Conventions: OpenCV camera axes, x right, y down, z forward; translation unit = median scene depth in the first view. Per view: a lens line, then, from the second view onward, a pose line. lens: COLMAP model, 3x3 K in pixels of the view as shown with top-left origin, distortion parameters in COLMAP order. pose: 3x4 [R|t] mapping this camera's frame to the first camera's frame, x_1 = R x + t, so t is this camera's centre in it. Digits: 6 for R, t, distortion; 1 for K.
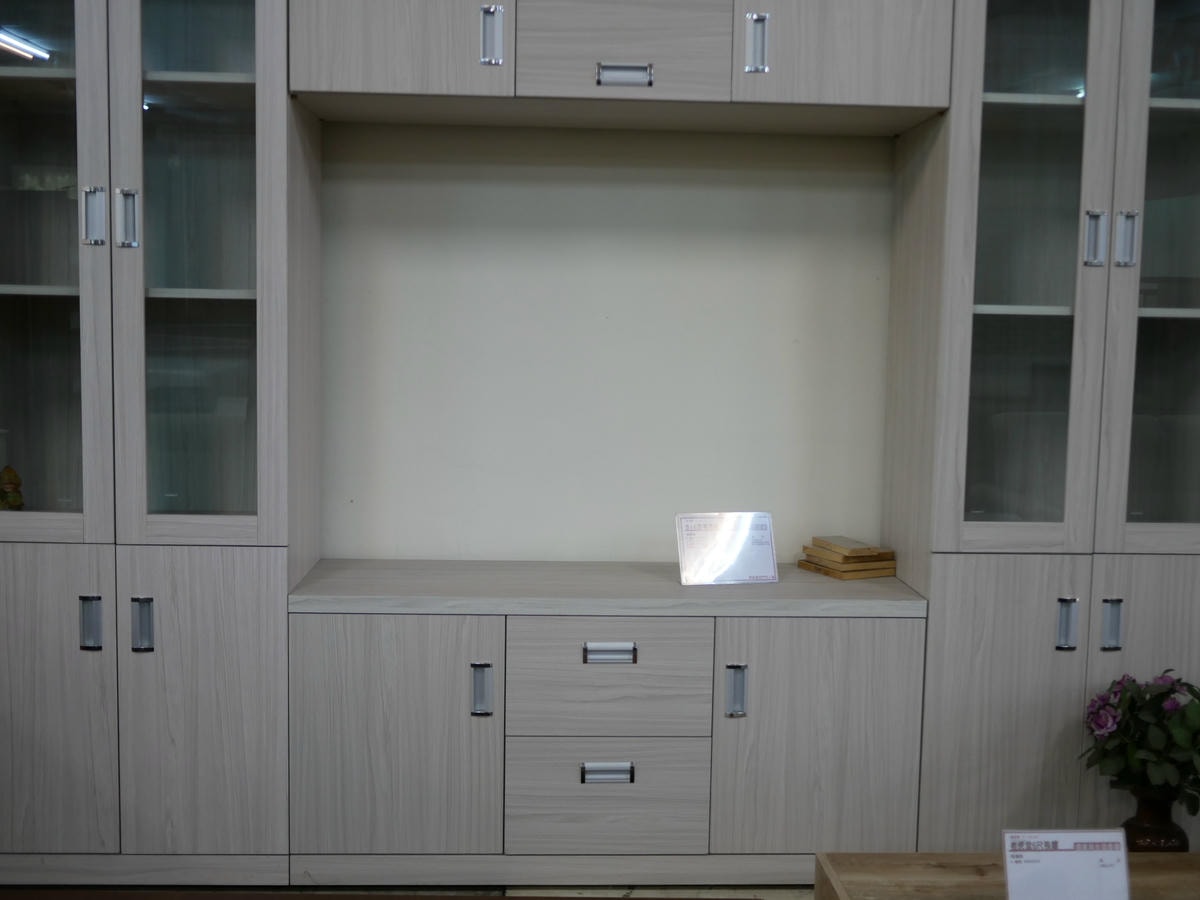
lens RADIAL K [[1358.3, 0, 600.0], [0, 1358.3, 449.0], [0, 0, 1]] dist [-0.014131, 0.000000]
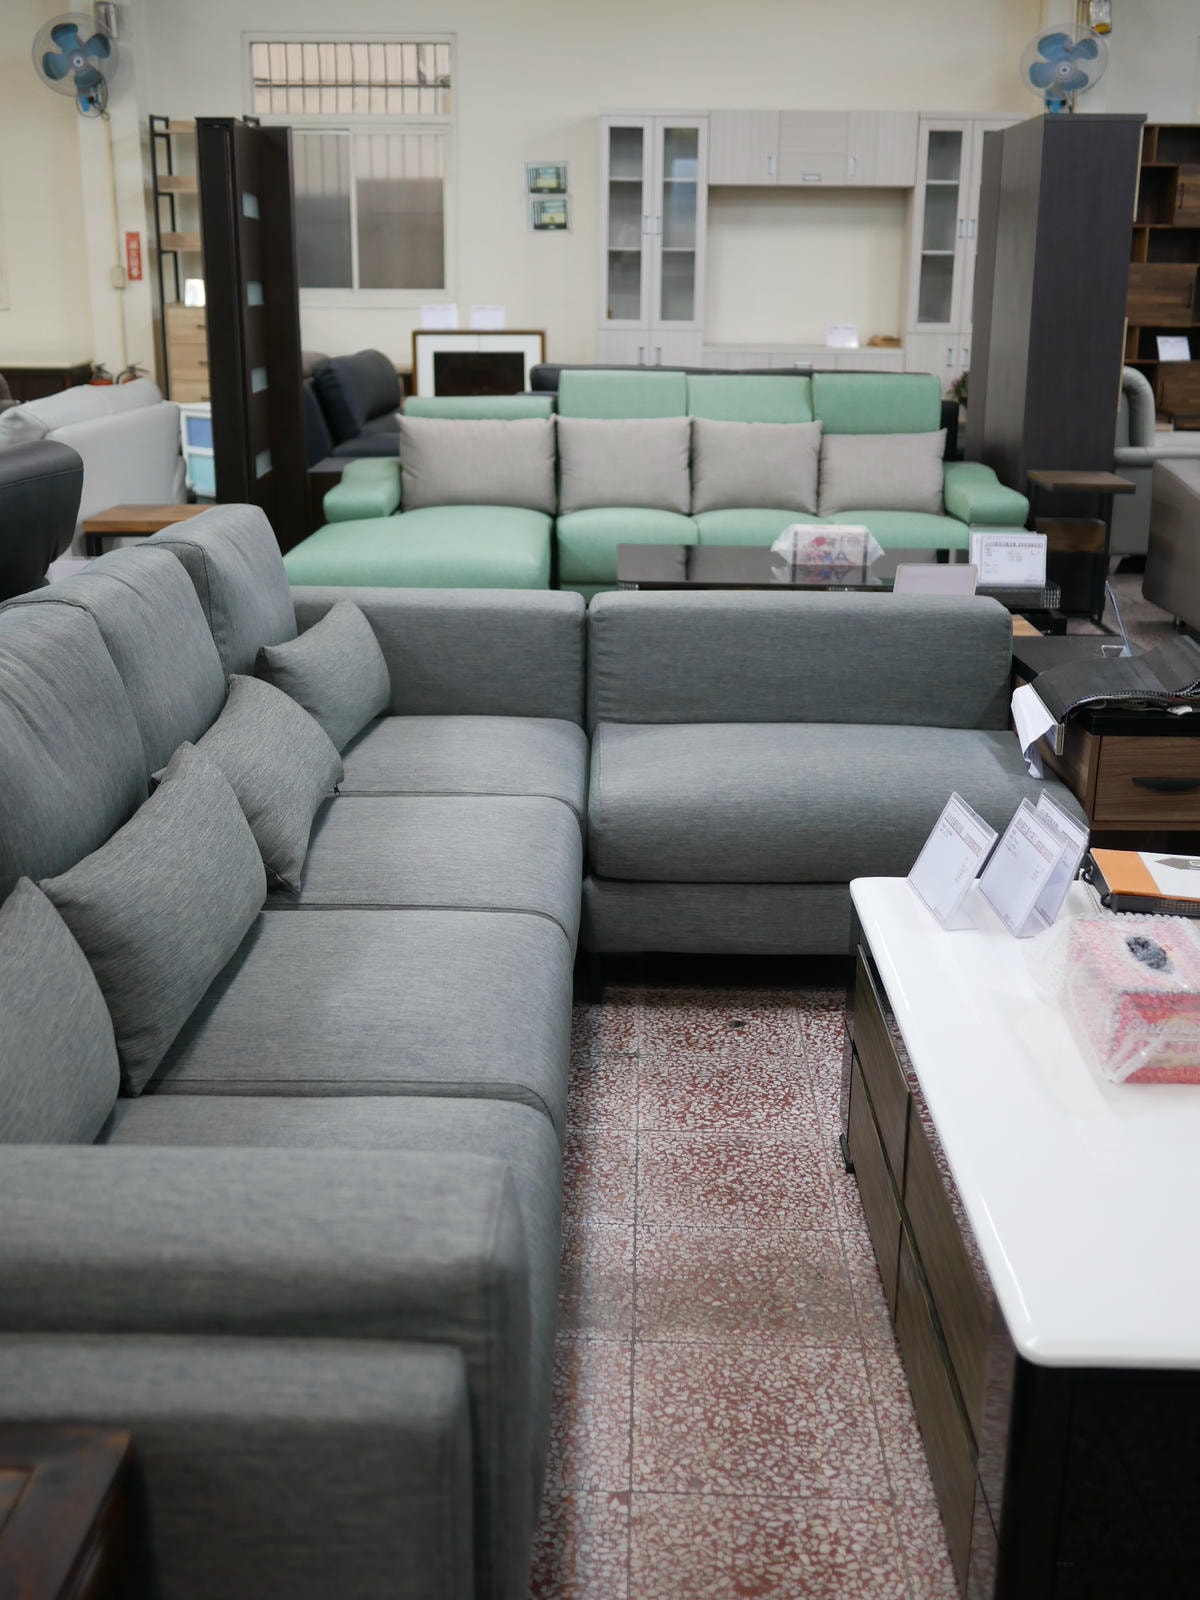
lens RADIAL K [[1811.0, 0, 599.1], [0, 1811.0, 809.0], [0, 0, 1]] dist [-0.014131, 0.000000]
pose [[0.998686, 0.005770, -0.050930, -0.246901], [0.005014, 0.977882, 0.209100, 0.274373], [0.051010, -0.209080, 0.976567, -3.356155]]
